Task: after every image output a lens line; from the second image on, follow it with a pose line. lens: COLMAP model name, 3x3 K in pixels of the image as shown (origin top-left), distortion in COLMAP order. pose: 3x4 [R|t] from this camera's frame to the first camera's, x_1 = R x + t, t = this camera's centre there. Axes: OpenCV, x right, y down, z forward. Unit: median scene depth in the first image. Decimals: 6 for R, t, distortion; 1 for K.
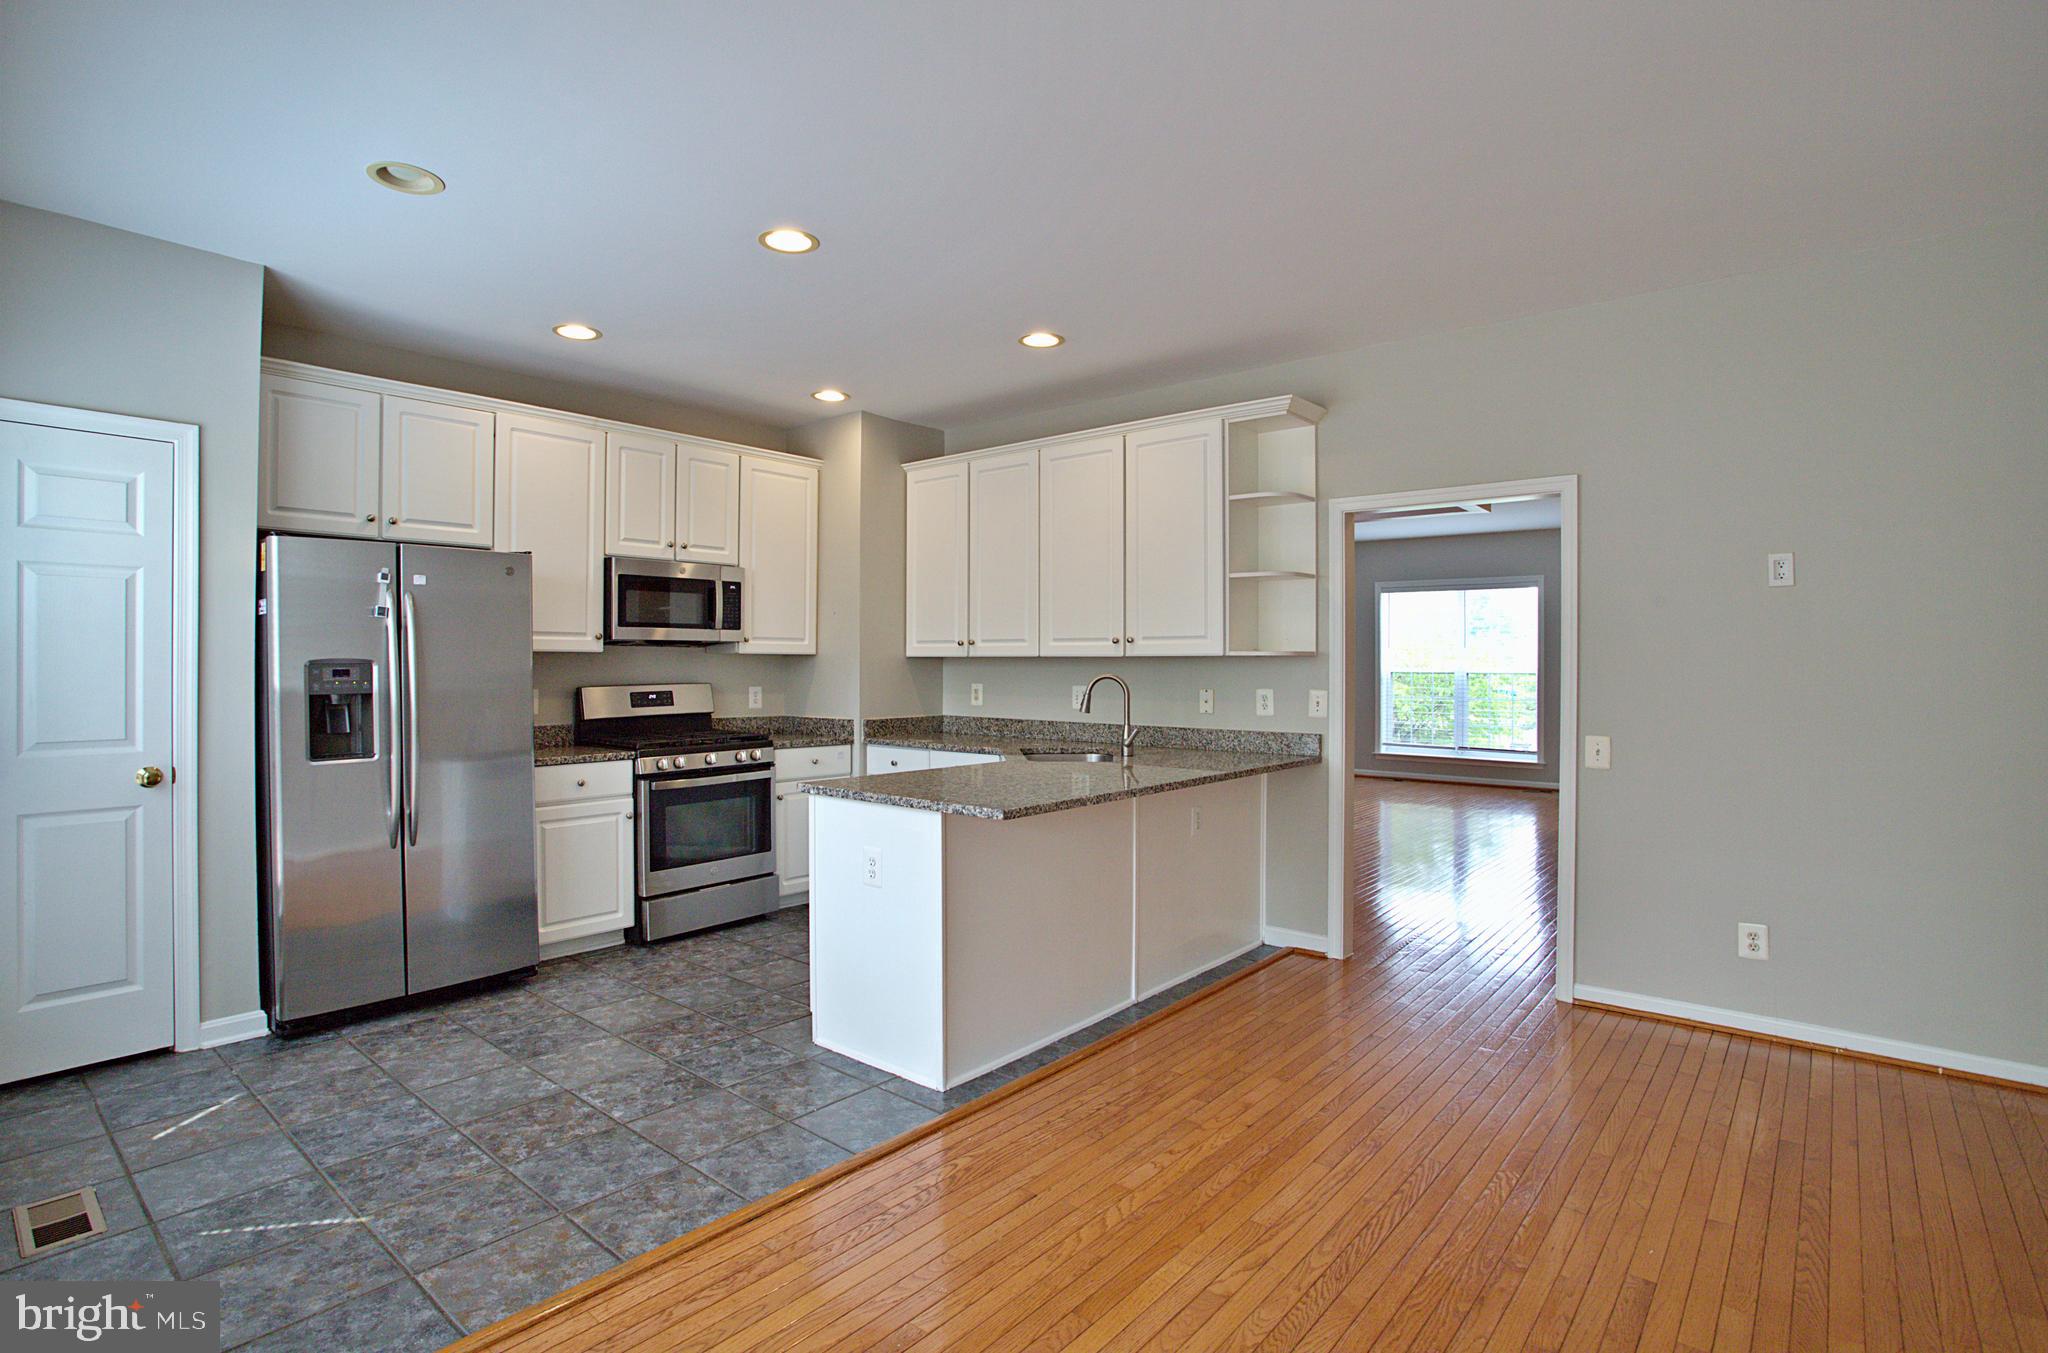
lens RADIAL K [[1009.3, 0, 1016.0], [0, 1009.3, 663.8], [0, 0, 1]] dist [-0.074726, 0.037851]
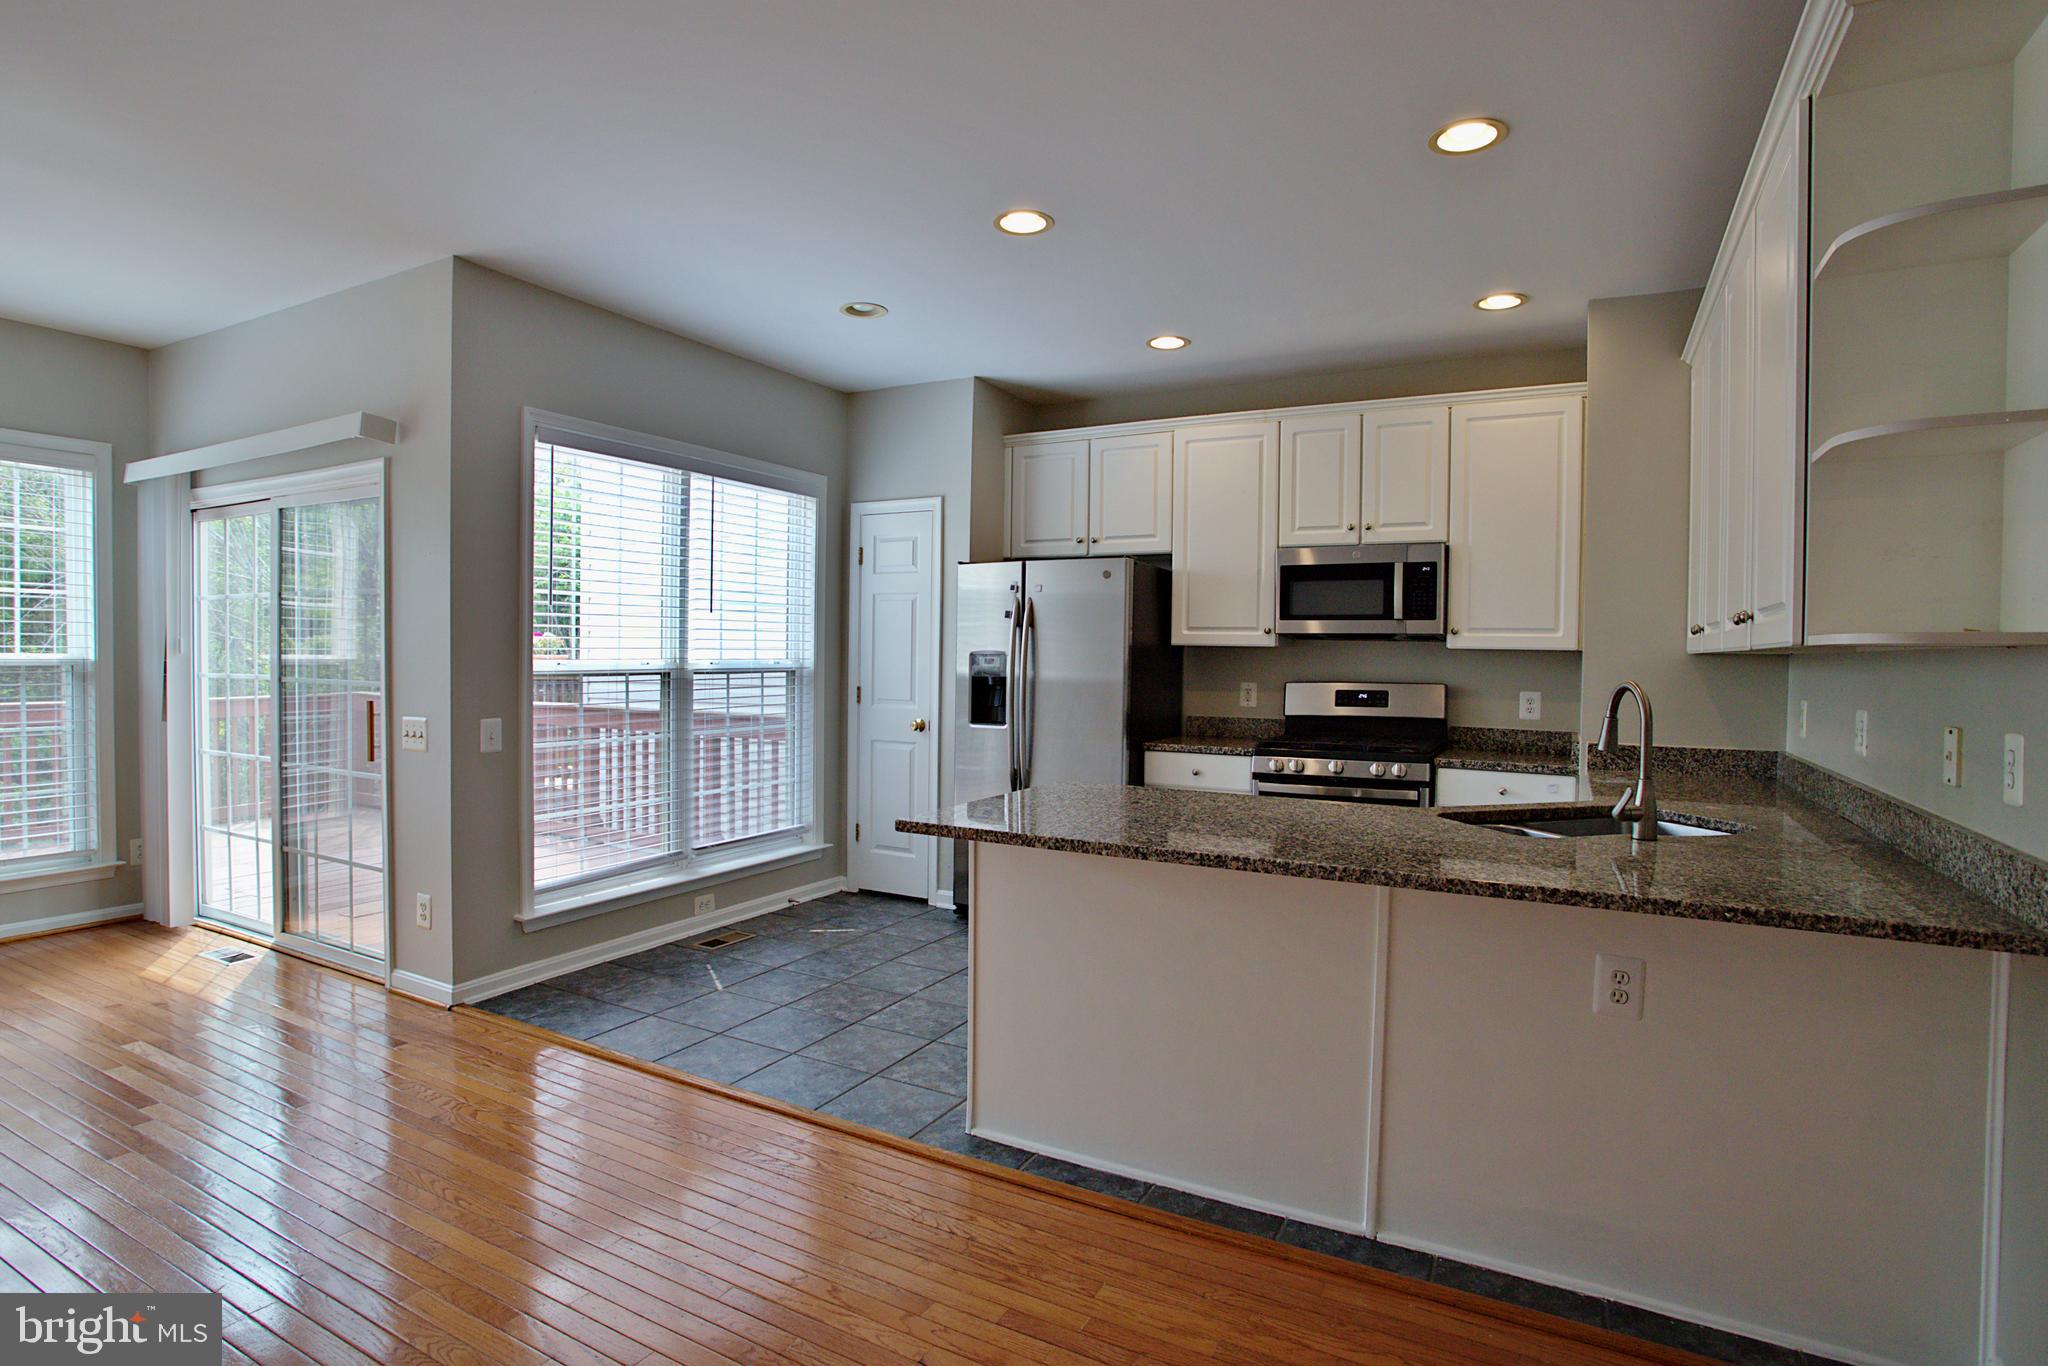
lens RADIAL K [[1029.9, 0, 1022.6], [0, 1029.9, 680.0], [0, 0, 1]] dist [-0.078361, 0.037127]
pose [[0.206355, 0.025525, -0.978144, 0.545122], [-0.013894, 0.999635, 0.023155, 0.001216], [0.978379, 0.008812, 0.206634, 0.573052]]
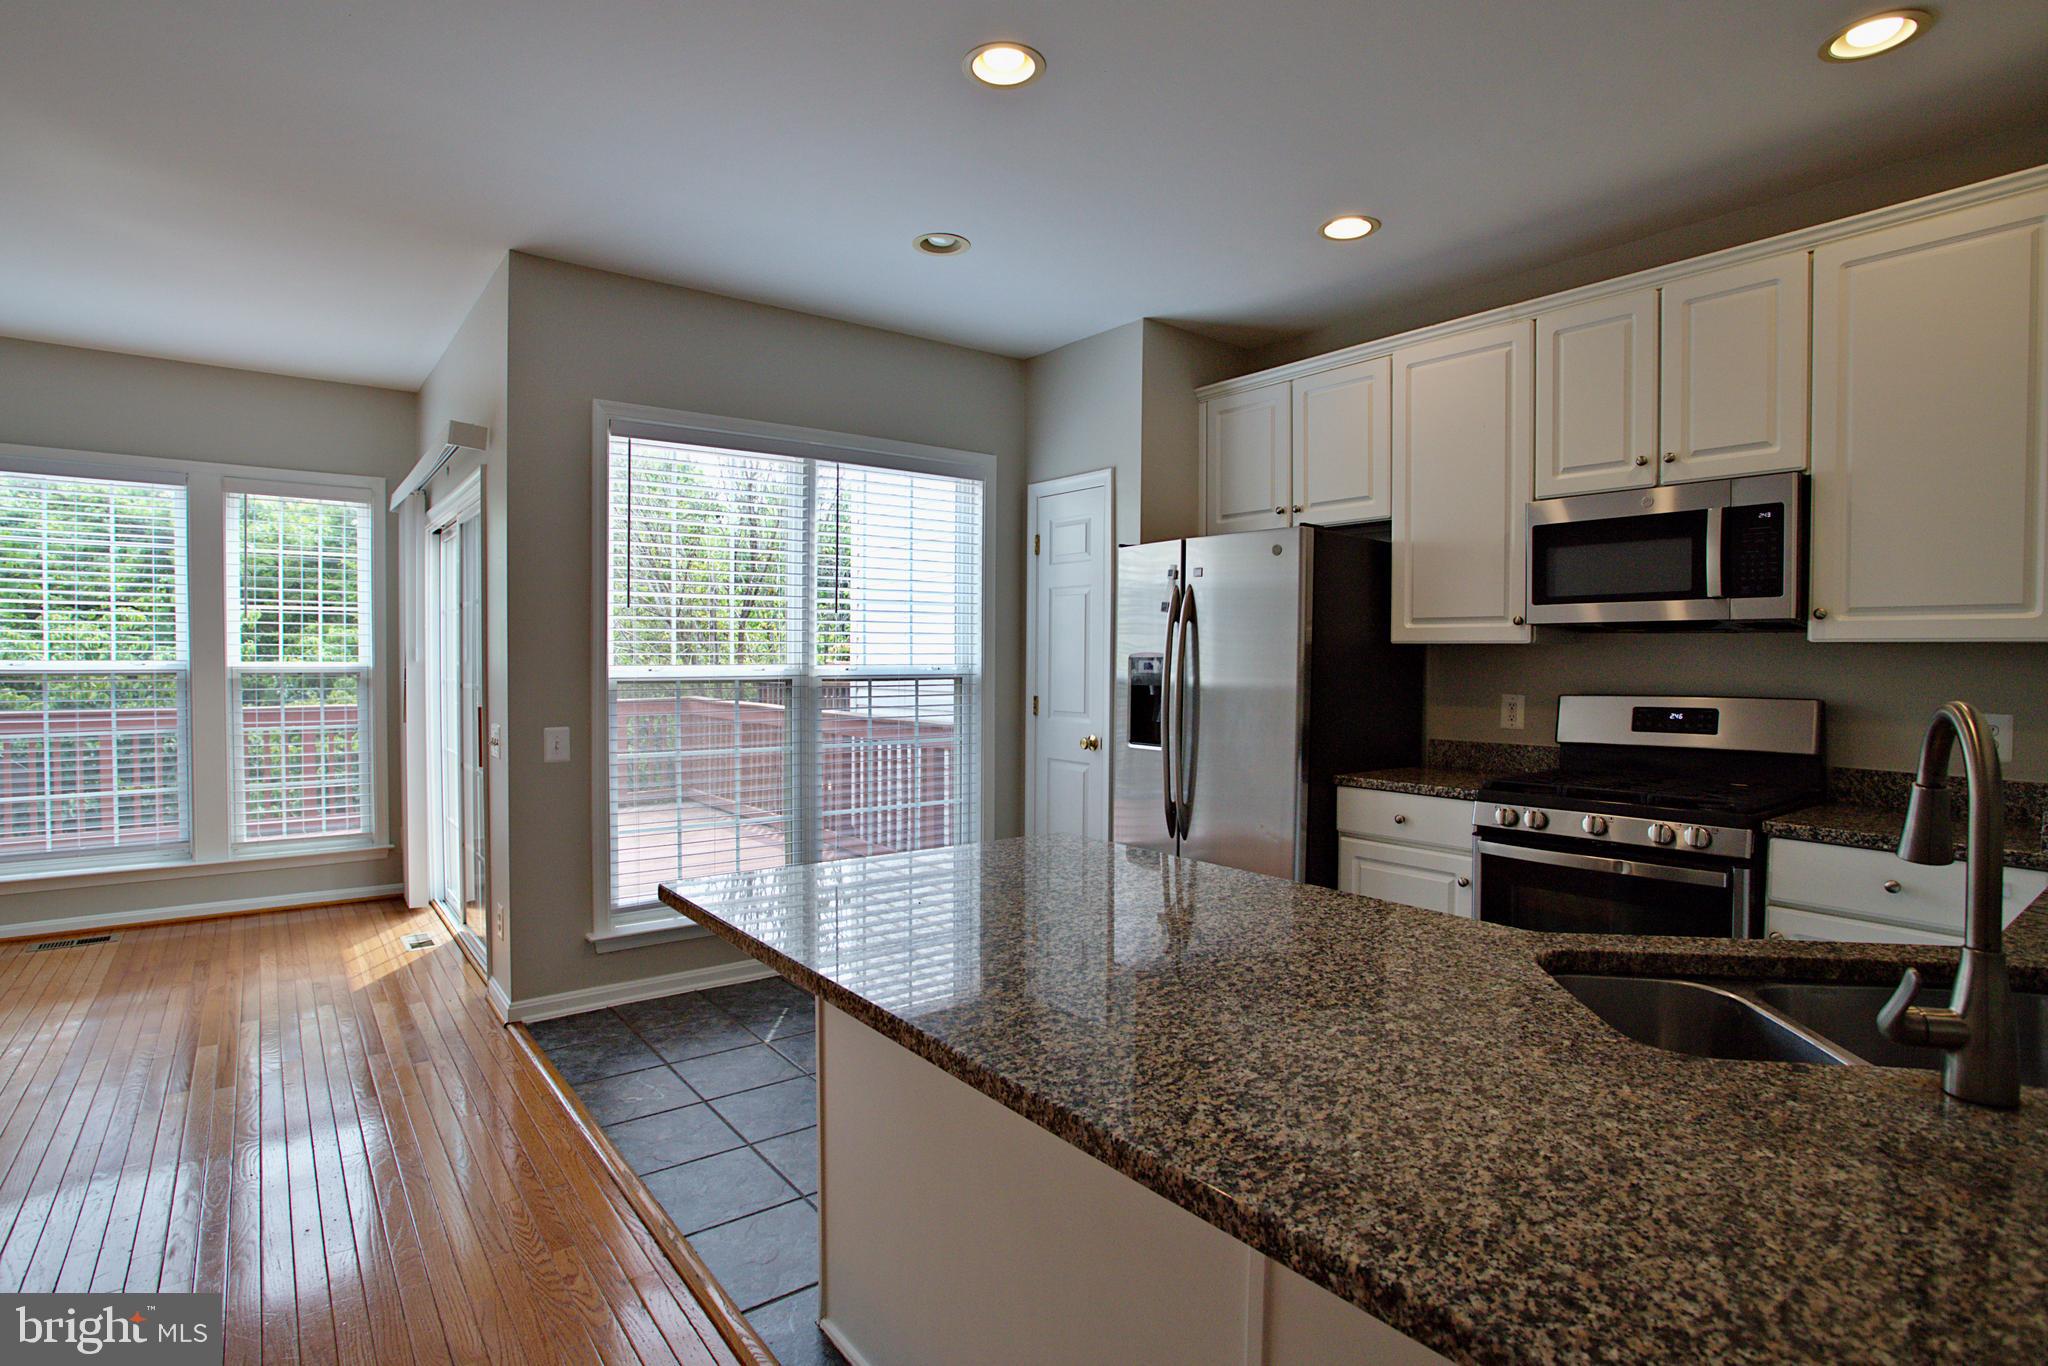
lens RADIAL K [[1029.9, 0, 1022.6], [0, 1029.9, 680.0], [0, 0, 1]] dist [-0.078361, 0.037127]
pose [[-0.209258, 0.019757, -0.977661, 0.349285], [-0.007171, 0.999738, 0.021738, 0.000831], [0.977834, 0.011559, -0.209061, 0.840422]]
